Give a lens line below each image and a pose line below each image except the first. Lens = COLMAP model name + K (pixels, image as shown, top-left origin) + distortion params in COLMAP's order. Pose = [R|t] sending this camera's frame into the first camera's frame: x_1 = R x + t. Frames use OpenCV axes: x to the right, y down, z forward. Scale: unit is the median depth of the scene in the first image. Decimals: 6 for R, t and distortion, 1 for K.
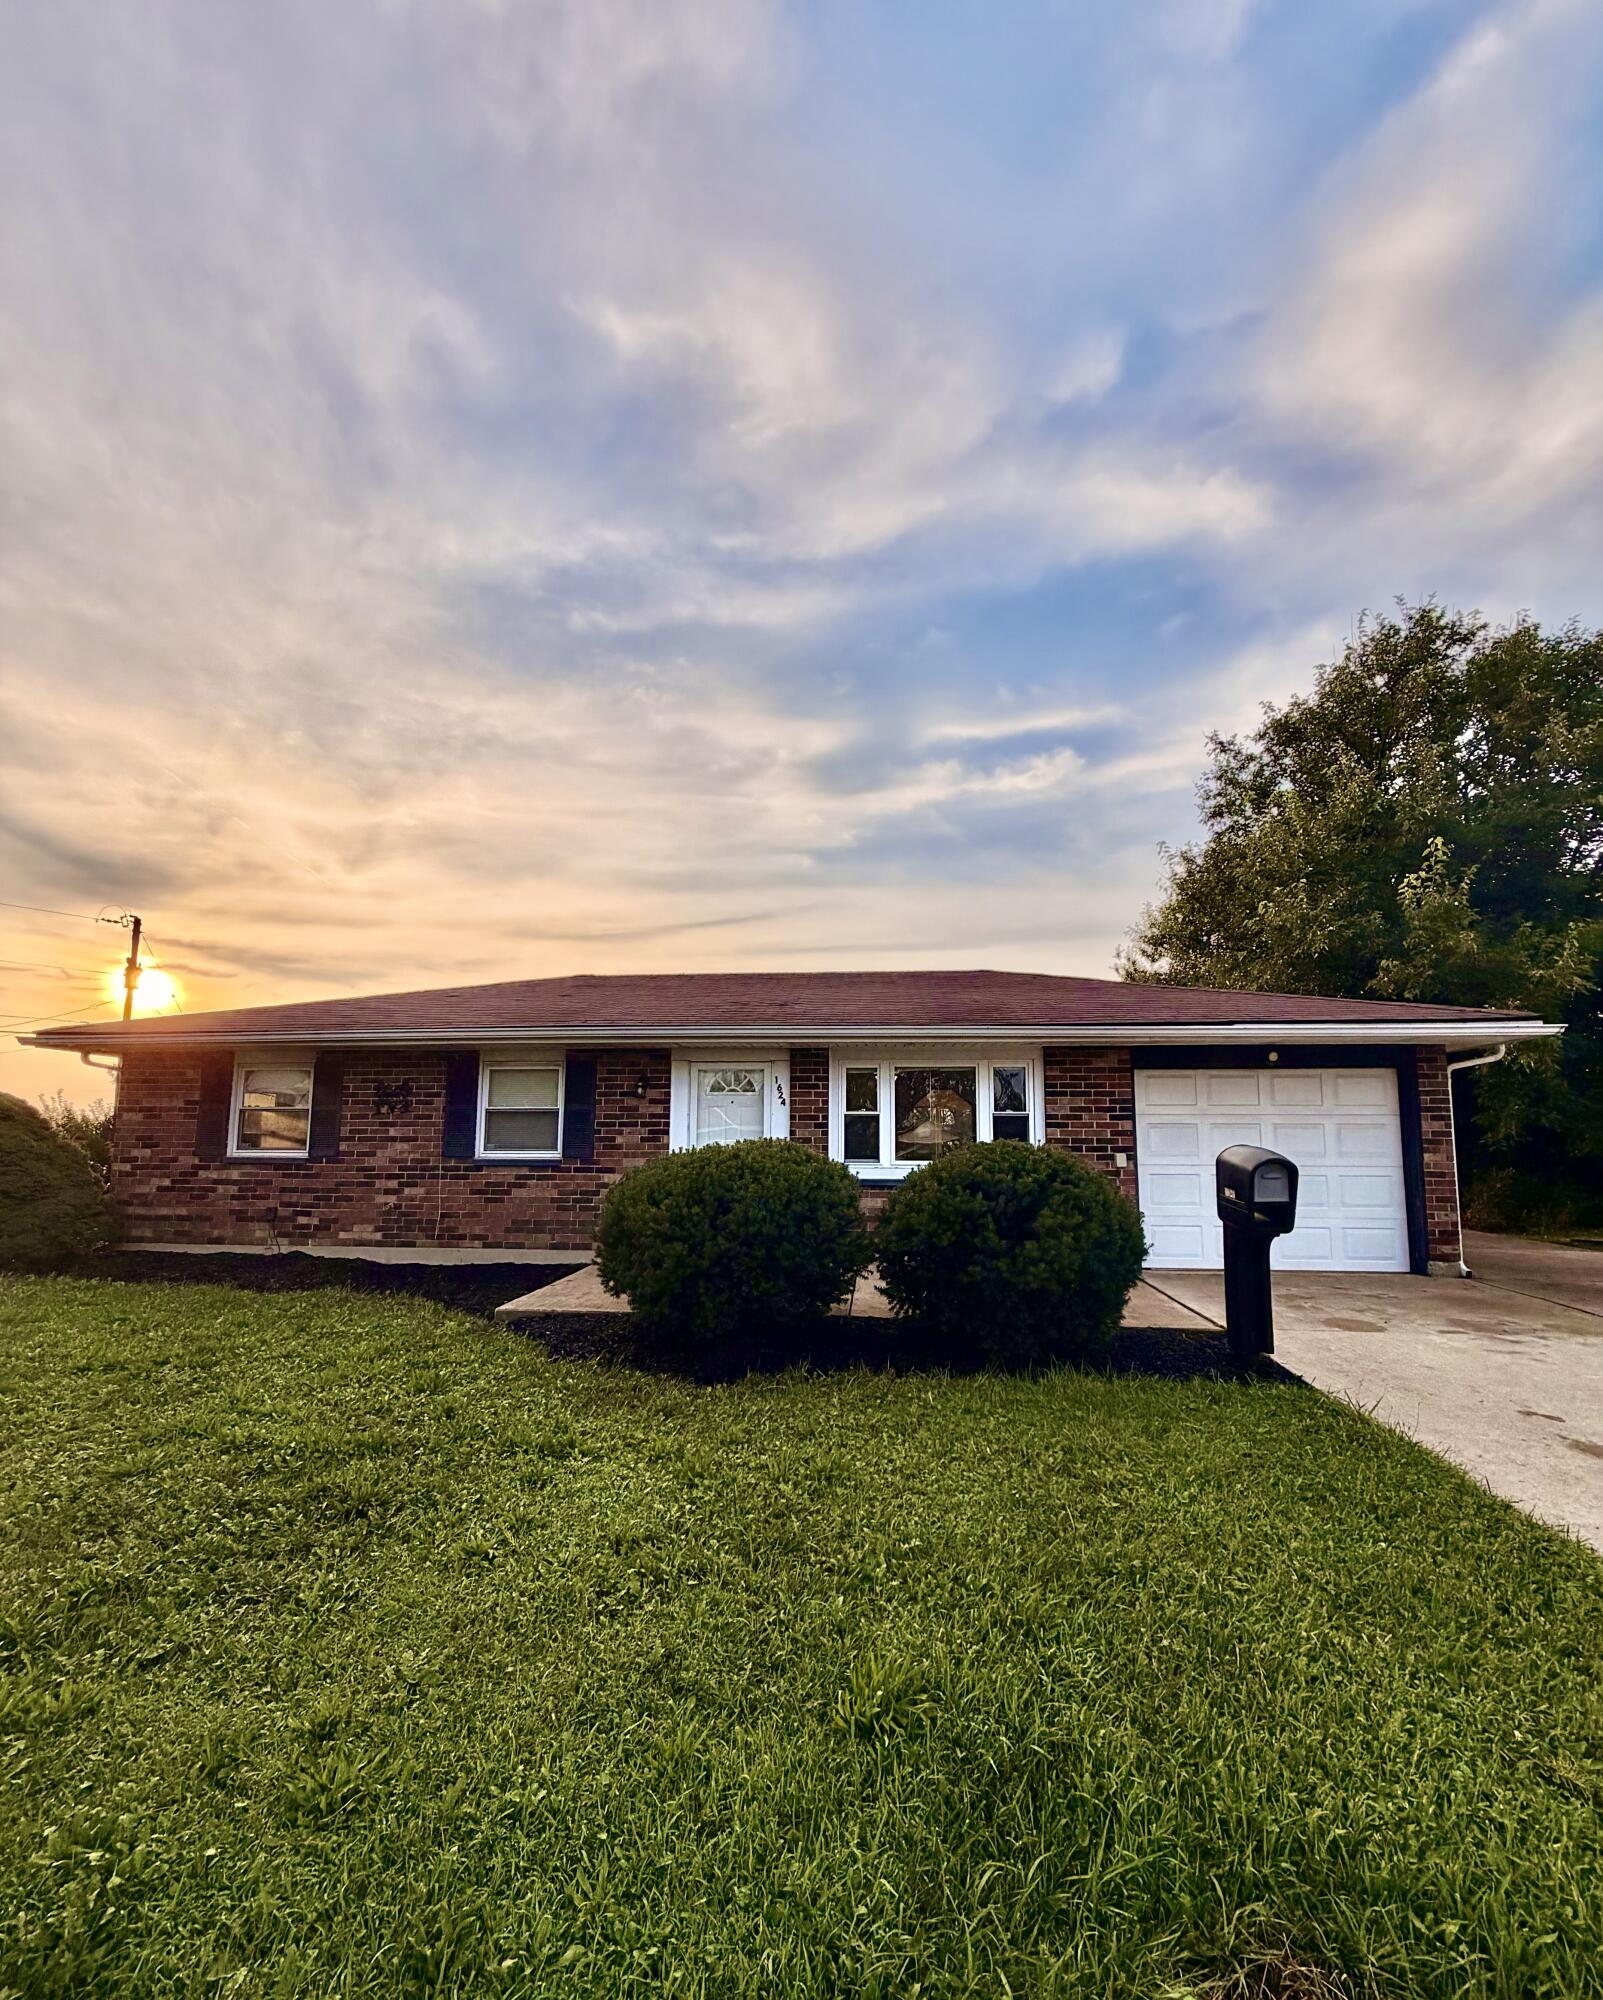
lens RADIAL K [[864.1, 0, 756.6], [0, 864.1, 1074.5], [0, 0, 1]] dist [0.001225, 0.000055]
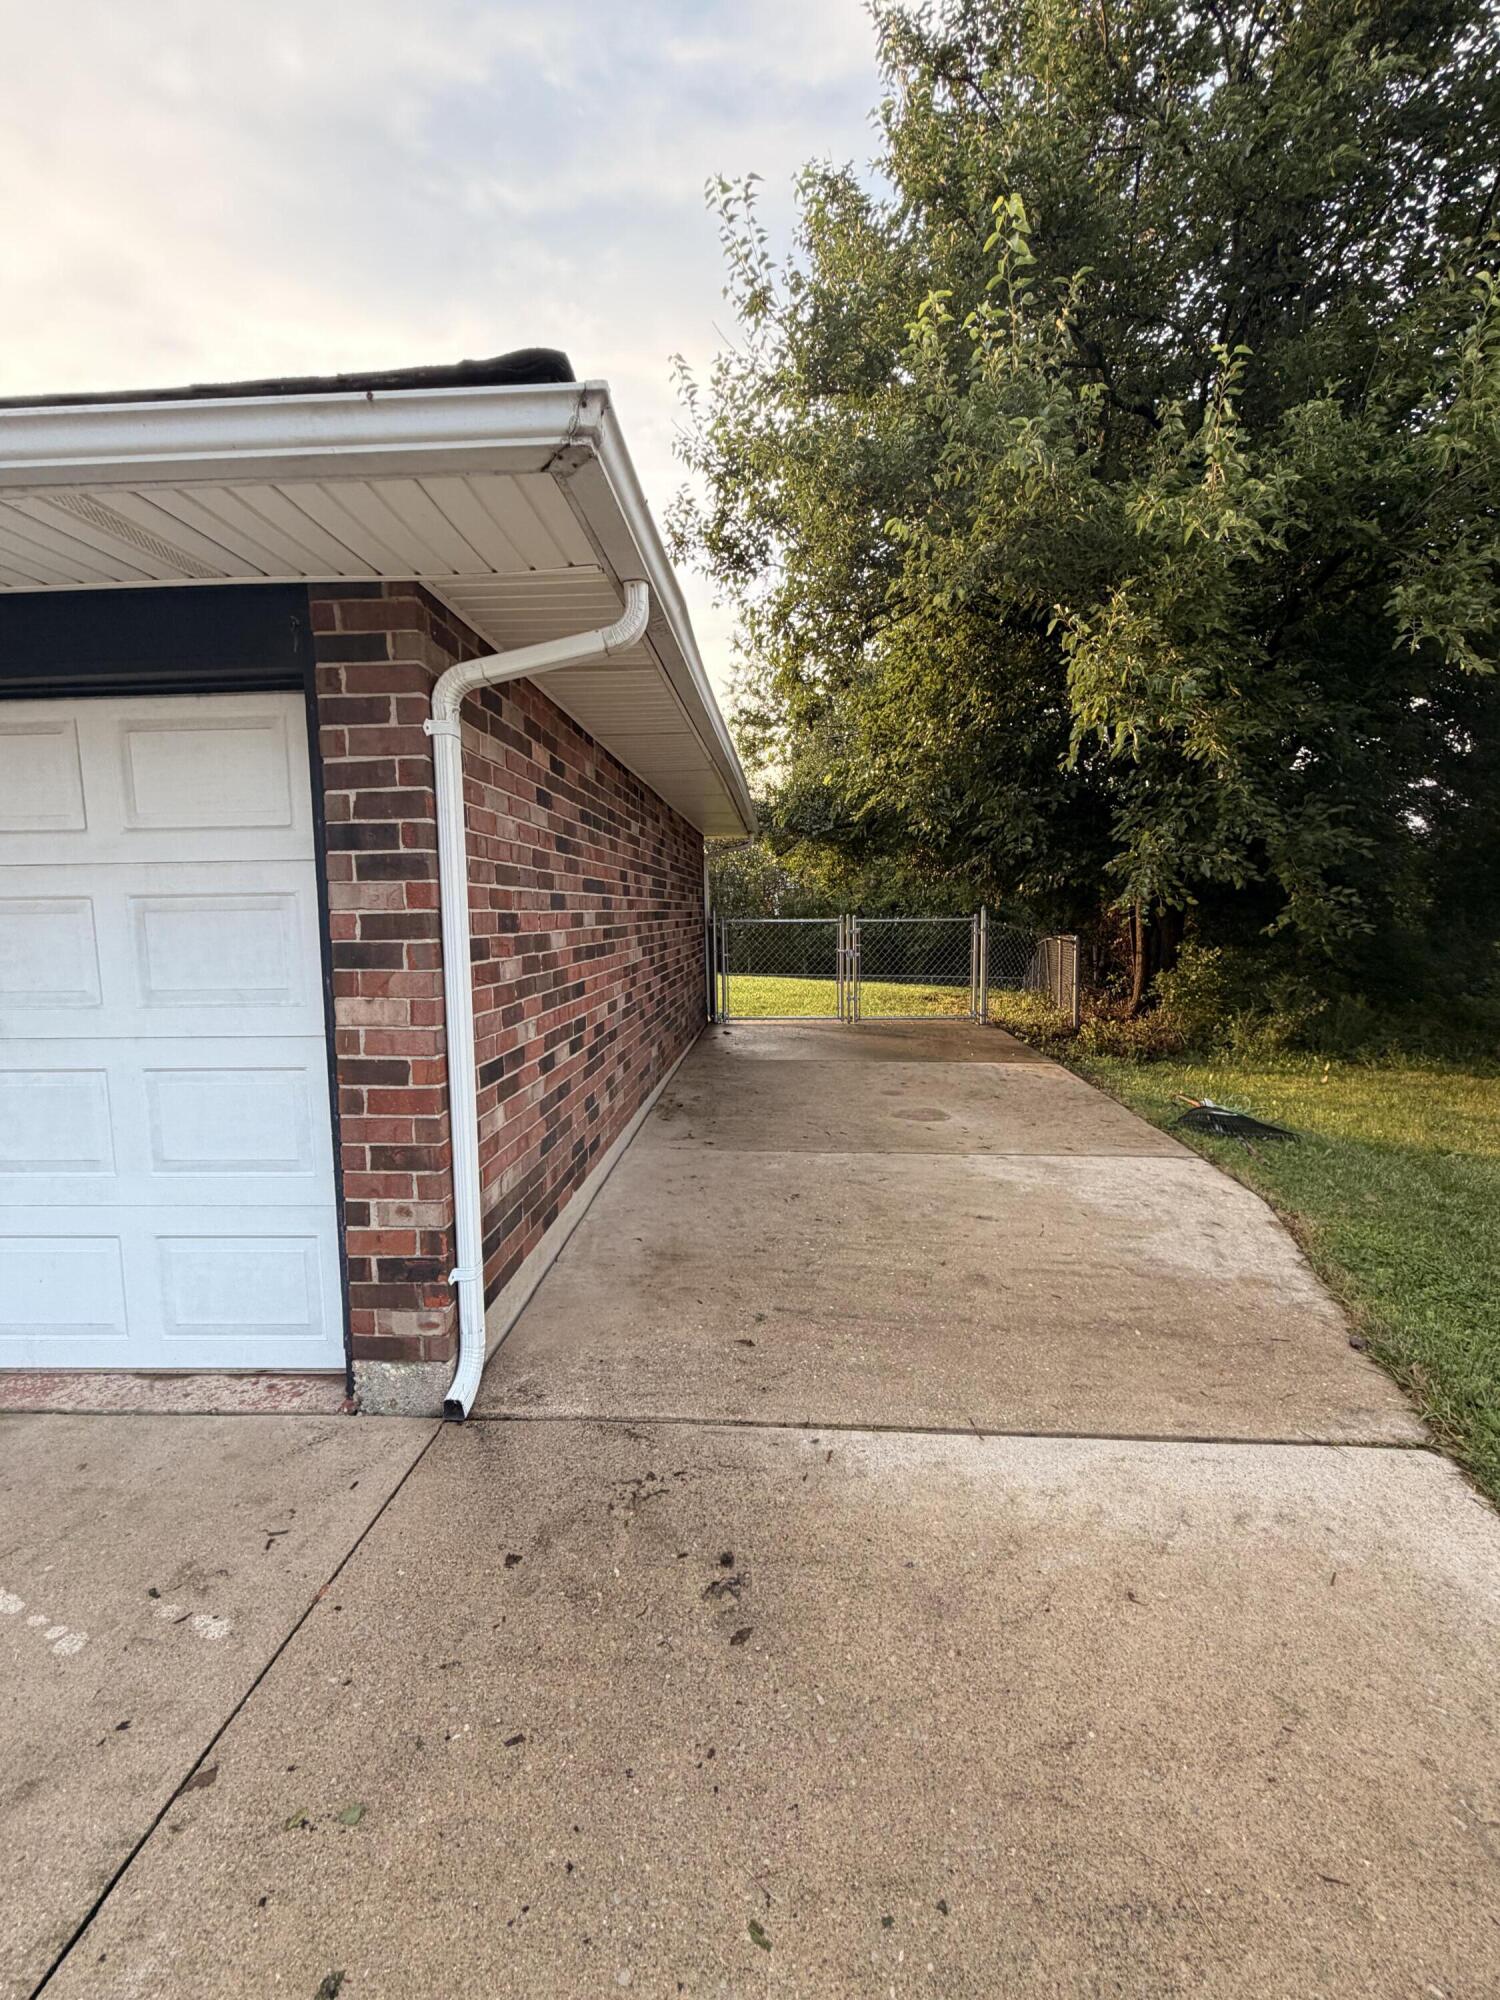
lens RADIAL K [[868.2, 0, 750.9], [0, 868.2, 999.3], [0, 0, 1]] dist [-0.002355, -0.000192]
pose [[0.998520, -0.024181, 0.048709, 0.870057], [0.014348, 0.981107, 0.192931, 0.038681], [-0.052454, -0.191947, 0.980003, 0.701198]]
